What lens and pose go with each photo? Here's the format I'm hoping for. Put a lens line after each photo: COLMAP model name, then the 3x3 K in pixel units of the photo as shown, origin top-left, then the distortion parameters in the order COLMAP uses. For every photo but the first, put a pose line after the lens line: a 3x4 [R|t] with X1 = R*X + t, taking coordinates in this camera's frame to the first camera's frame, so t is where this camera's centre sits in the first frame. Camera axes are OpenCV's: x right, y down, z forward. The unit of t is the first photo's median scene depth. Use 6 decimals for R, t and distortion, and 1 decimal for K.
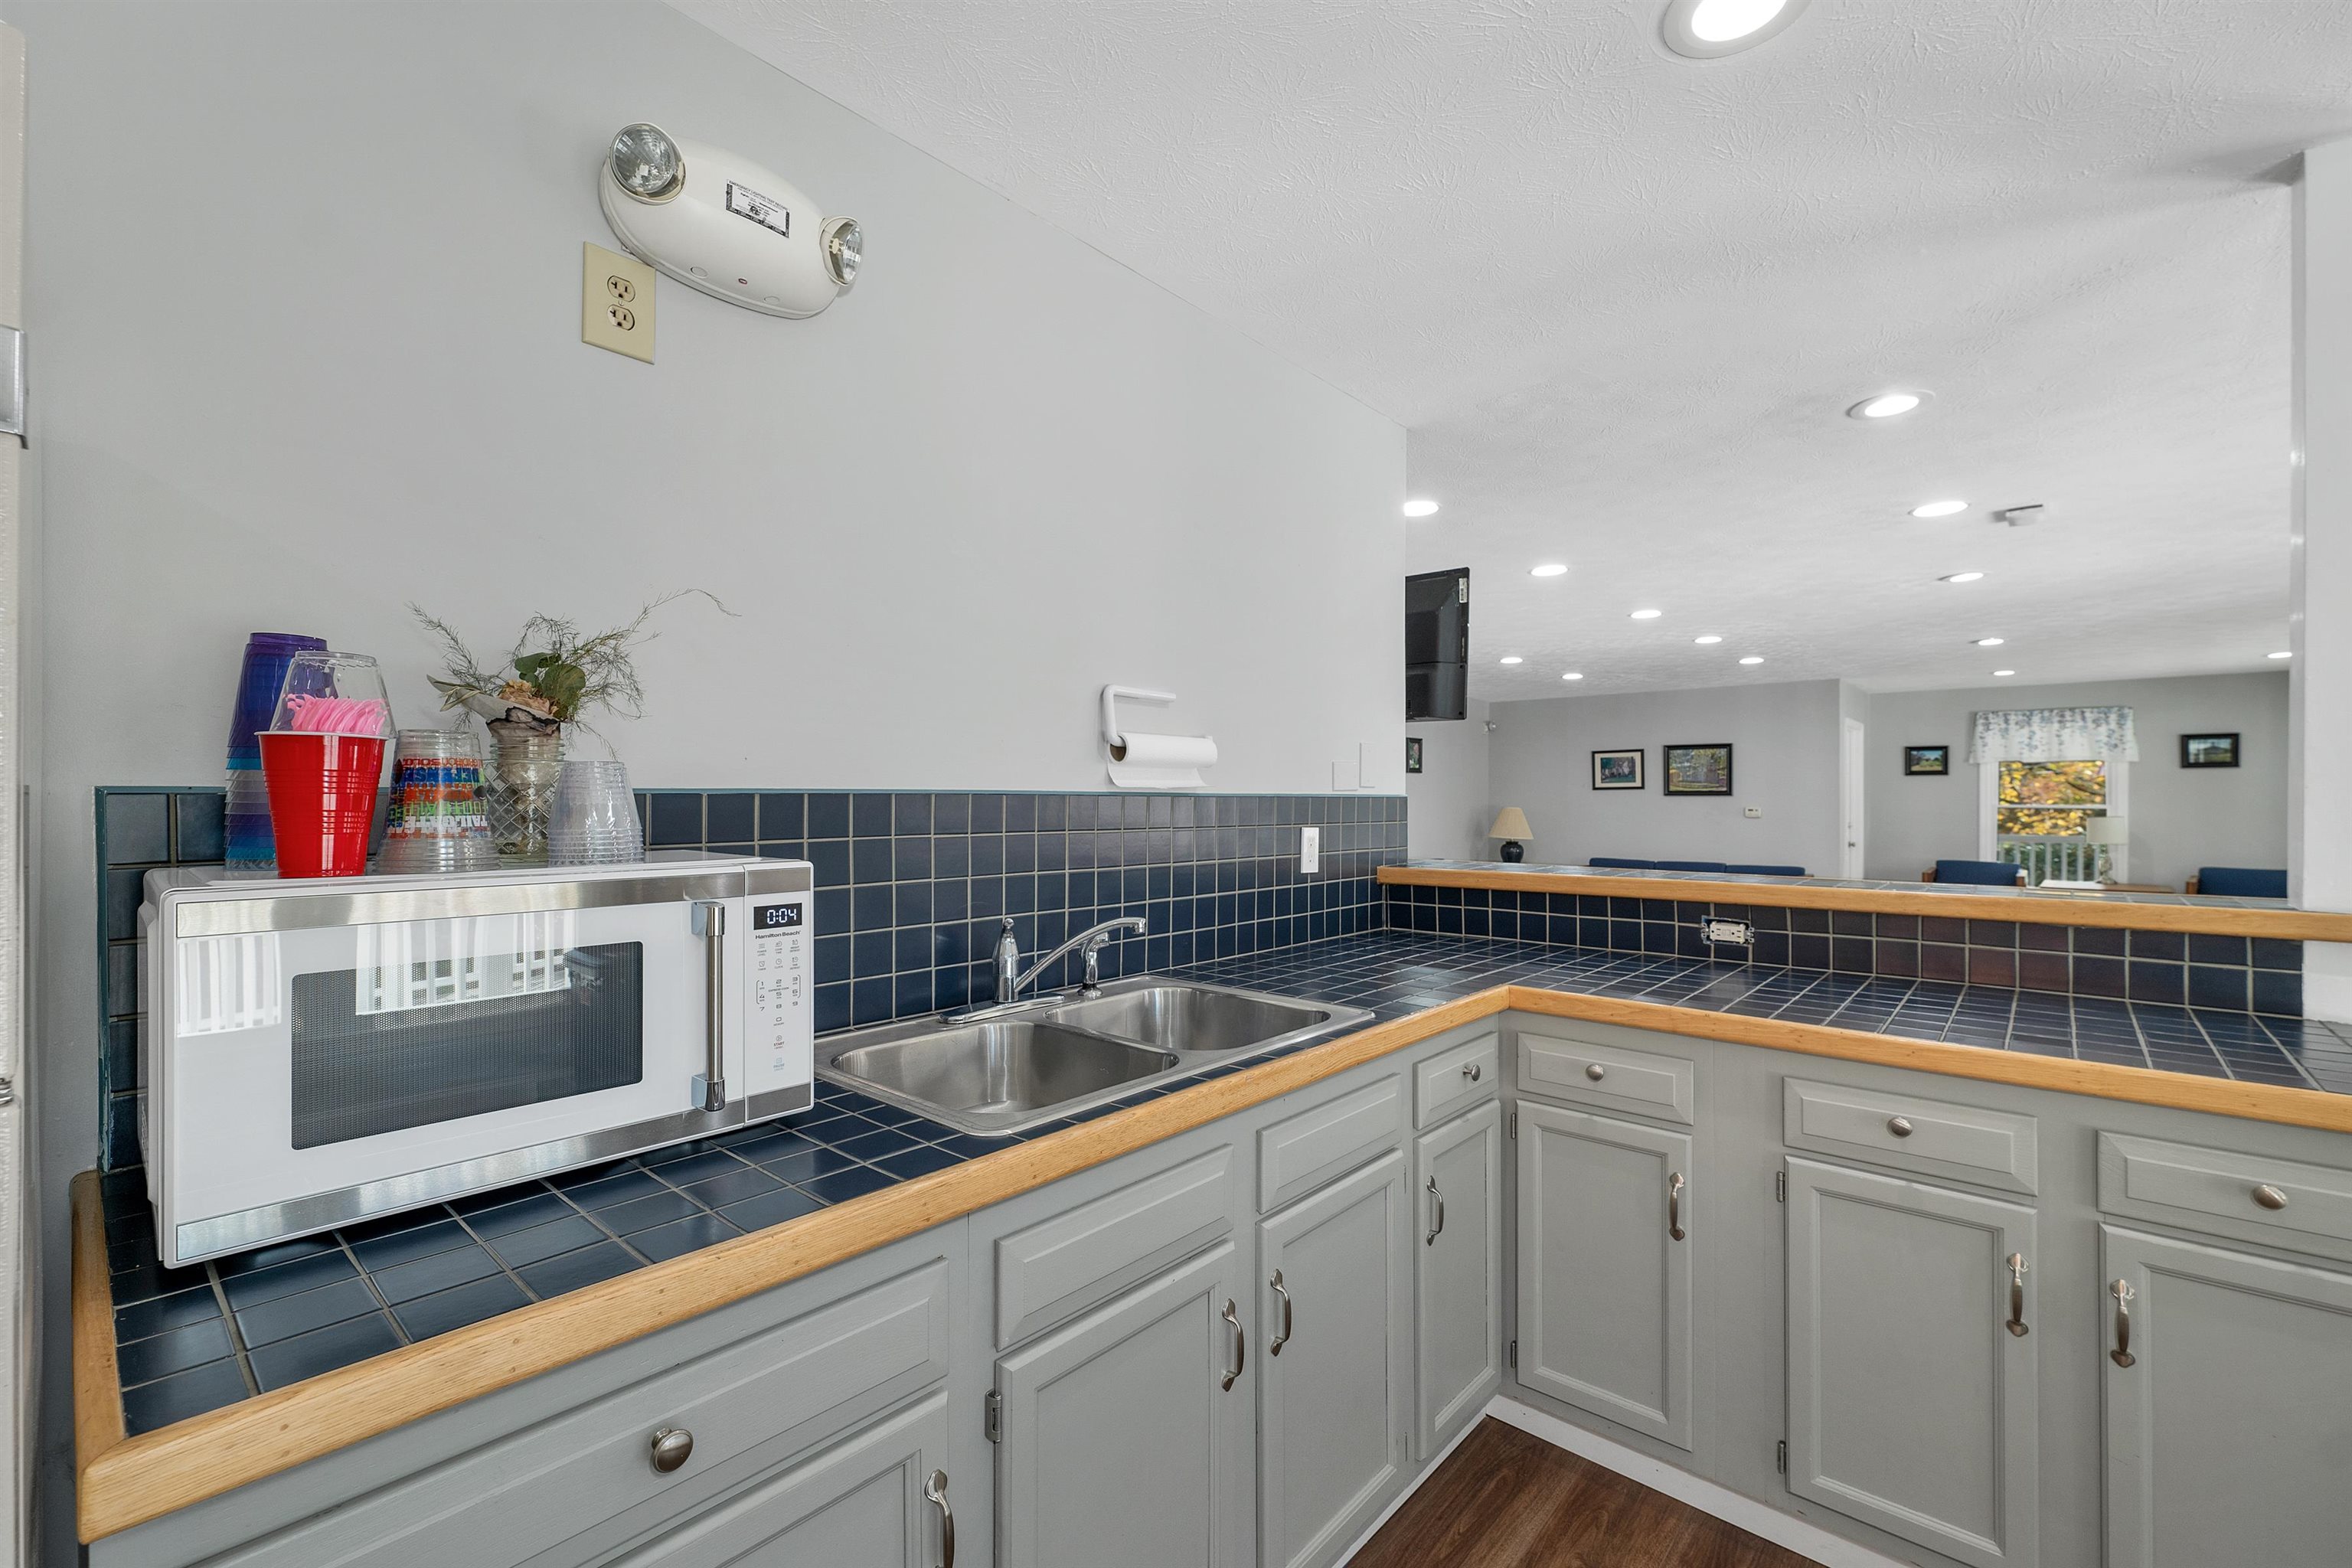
lens RADIAL K [[988.8, 0, 1192.6], [0, 988.8, 796.5], [0, 0, 1]] dist [0.002300, 0.001469]
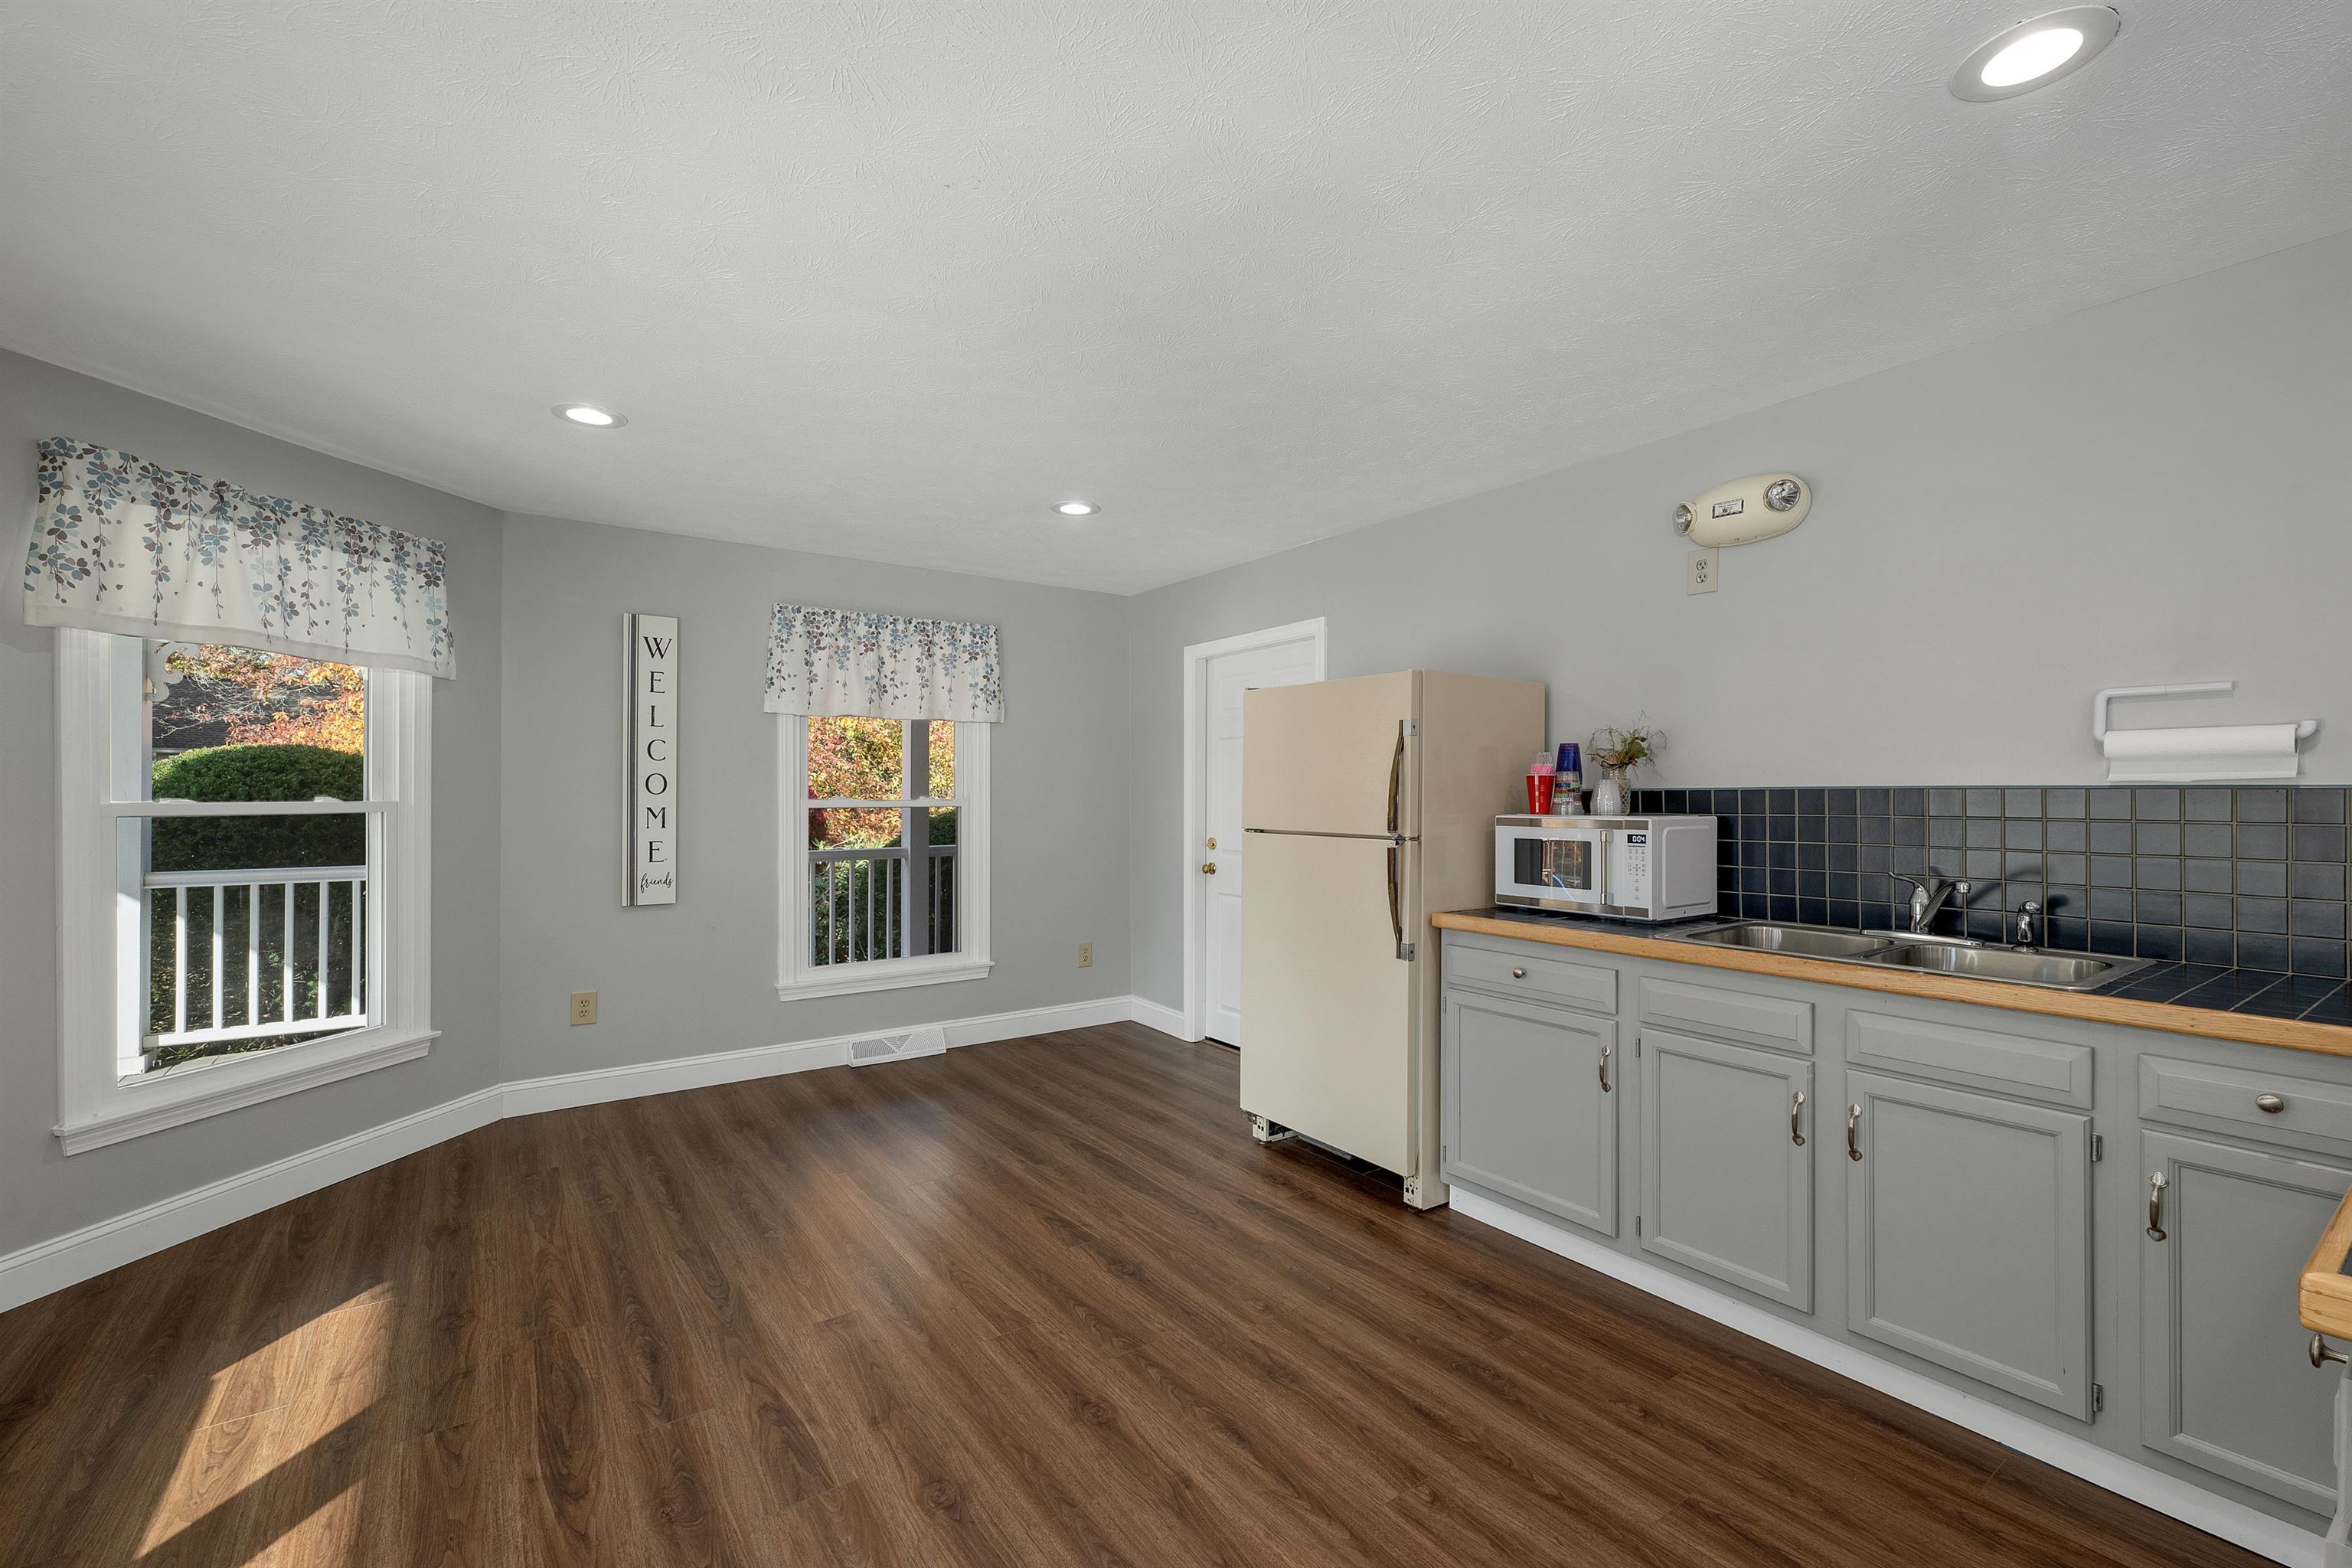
lens RADIAL K [[988.8, 0, 1163.4], [0, 988.8, 799.2], [0, 0, 1]] dist [0.002300, 0.001469]
pose [[-0.245686, 0.005884, -0.969332, 0.973590], [0.004041, 0.999979, 0.005046, 0.000663], [0.969341, -0.002677, -0.245705, 0.188289]]
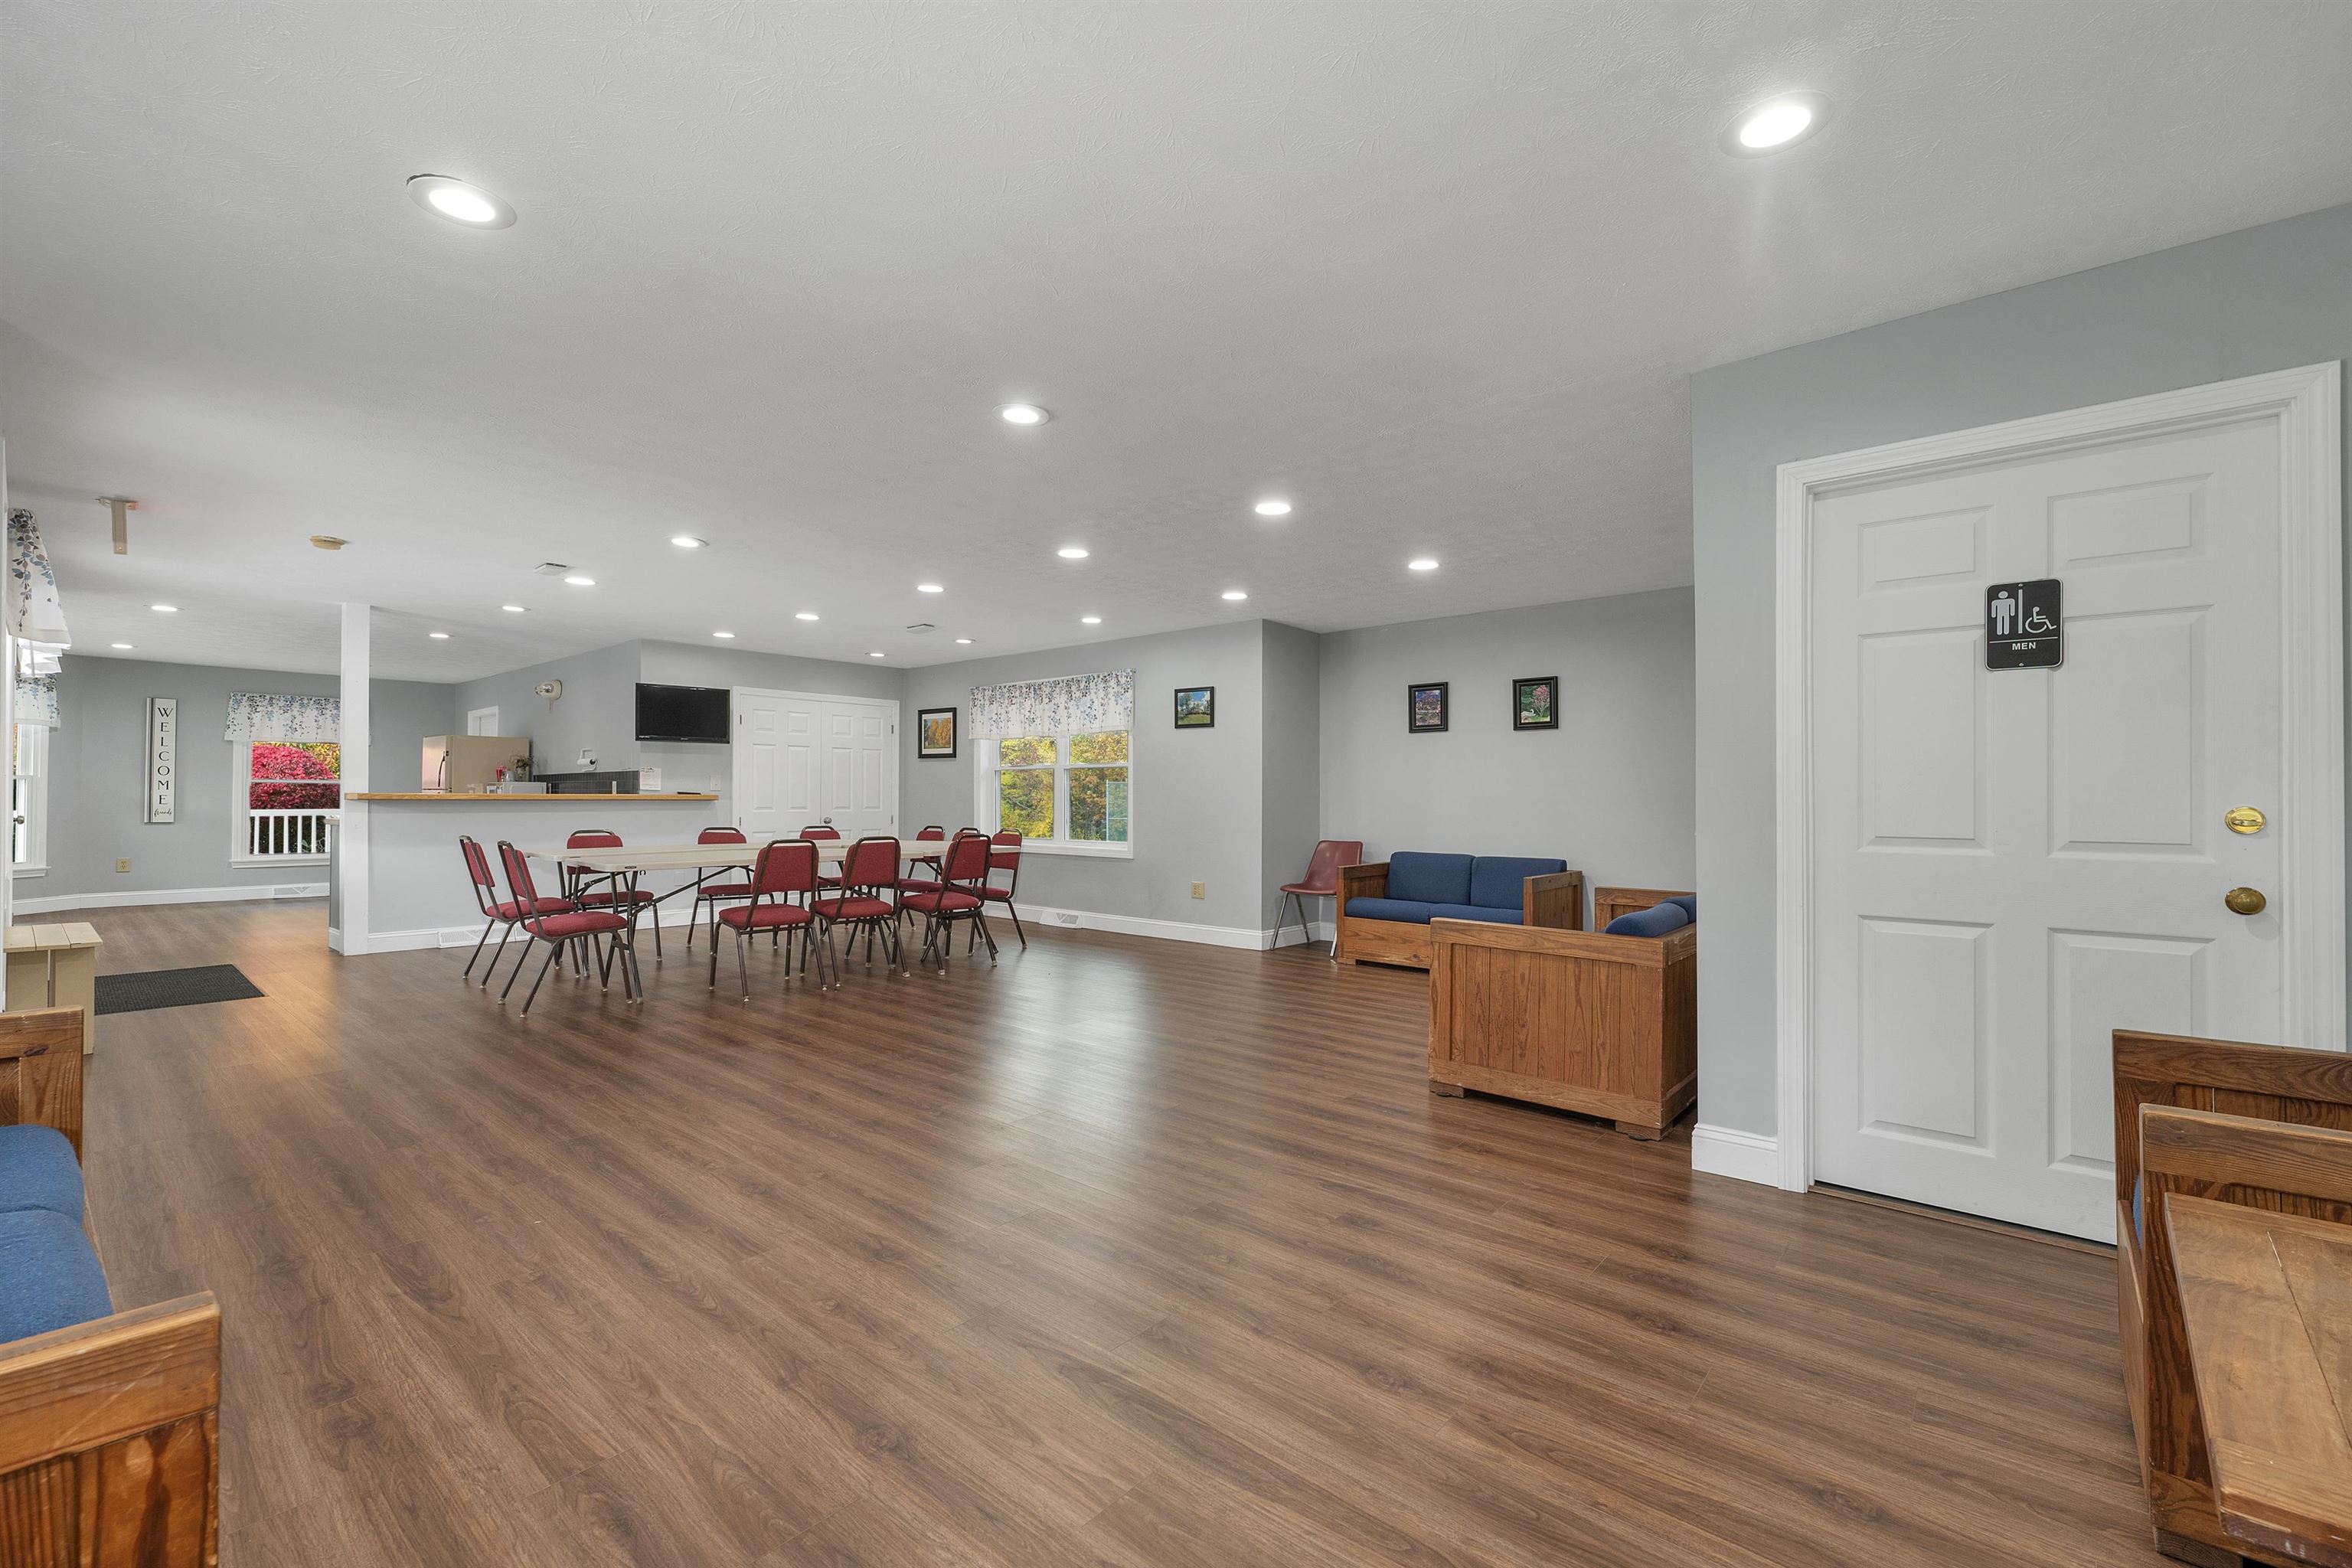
lens RADIAL K [[988.8, 0, 1163.7], [0, 988.8, 789.6], [0, 0, 1]] dist [0.002300, 0.001469]
pose [[-0.000489, -0.010890, -0.999941, 3.395507], [-0.000581, 0.999941, -0.010890, 0.092923], [1.000000, 0.000575, -0.000495, 2.807323]]
